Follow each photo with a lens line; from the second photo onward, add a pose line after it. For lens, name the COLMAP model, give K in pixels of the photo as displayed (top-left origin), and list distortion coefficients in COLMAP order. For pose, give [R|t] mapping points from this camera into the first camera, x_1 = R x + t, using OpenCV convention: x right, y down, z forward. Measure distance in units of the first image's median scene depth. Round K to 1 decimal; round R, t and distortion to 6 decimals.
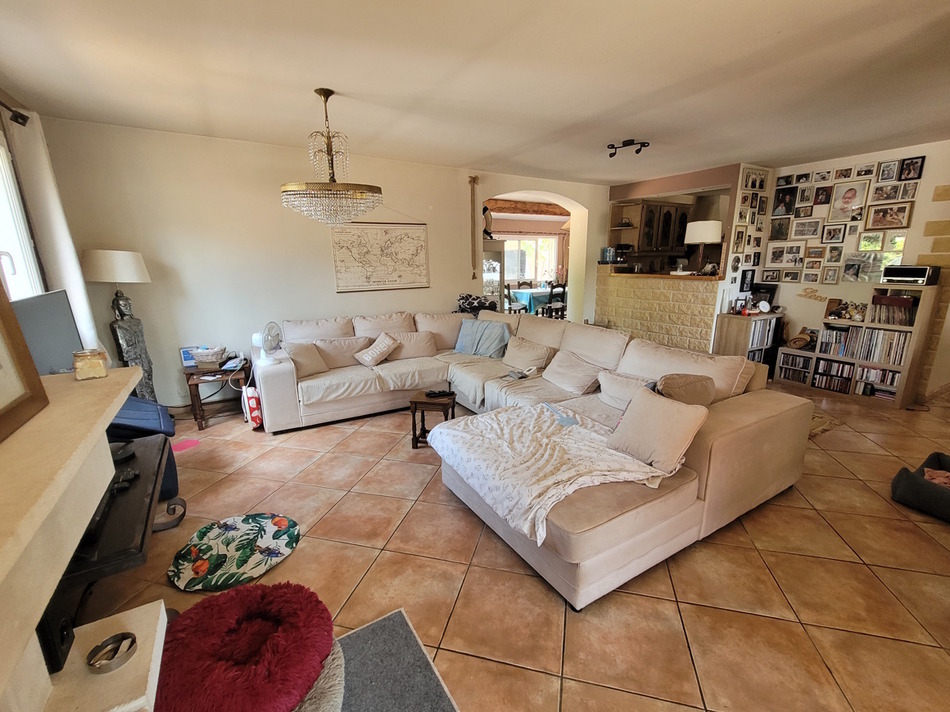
lens RADIAL K [[421.8, 0, 478.8], [0, 421.8, 368.5], [0, 0, 1]] dist [-0.000771, -0.000526]
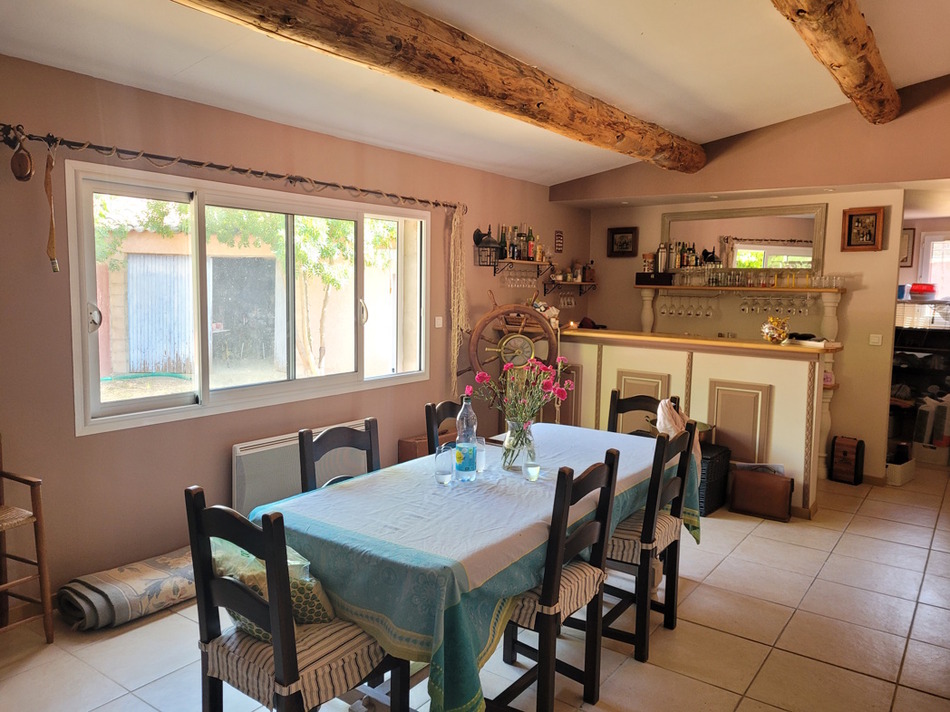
lens RADIAL K [[719.6, 0, 475.0], [0, 719.6, 356.0], [0, 0, 1]] dist [0.041609, -0.001669]
pose [[0.921368, -0.008959, 0.388589, 0.087016], [0.067267, 0.988325, -0.136708, -0.420285], [-0.382827, 0.152097, 0.911213, 1.550367]]
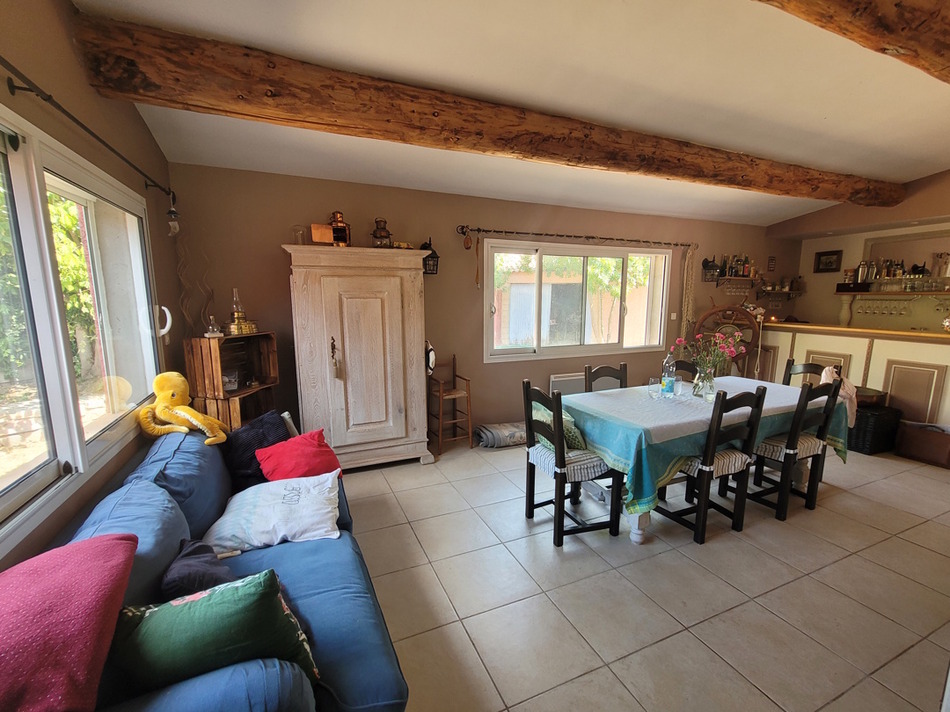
lens RADIAL K [[421.8, 0, 478.8], [0, 421.8, 368.5], [0, 0, 1]] dist [-0.000771, -0.000526]
pose [[0.992510, 0.033101, -0.117596, 0.103578], [-0.042864, 0.995752, -0.081489, -0.377628], [0.114399, 0.085920, 0.989712, 1.438757]]
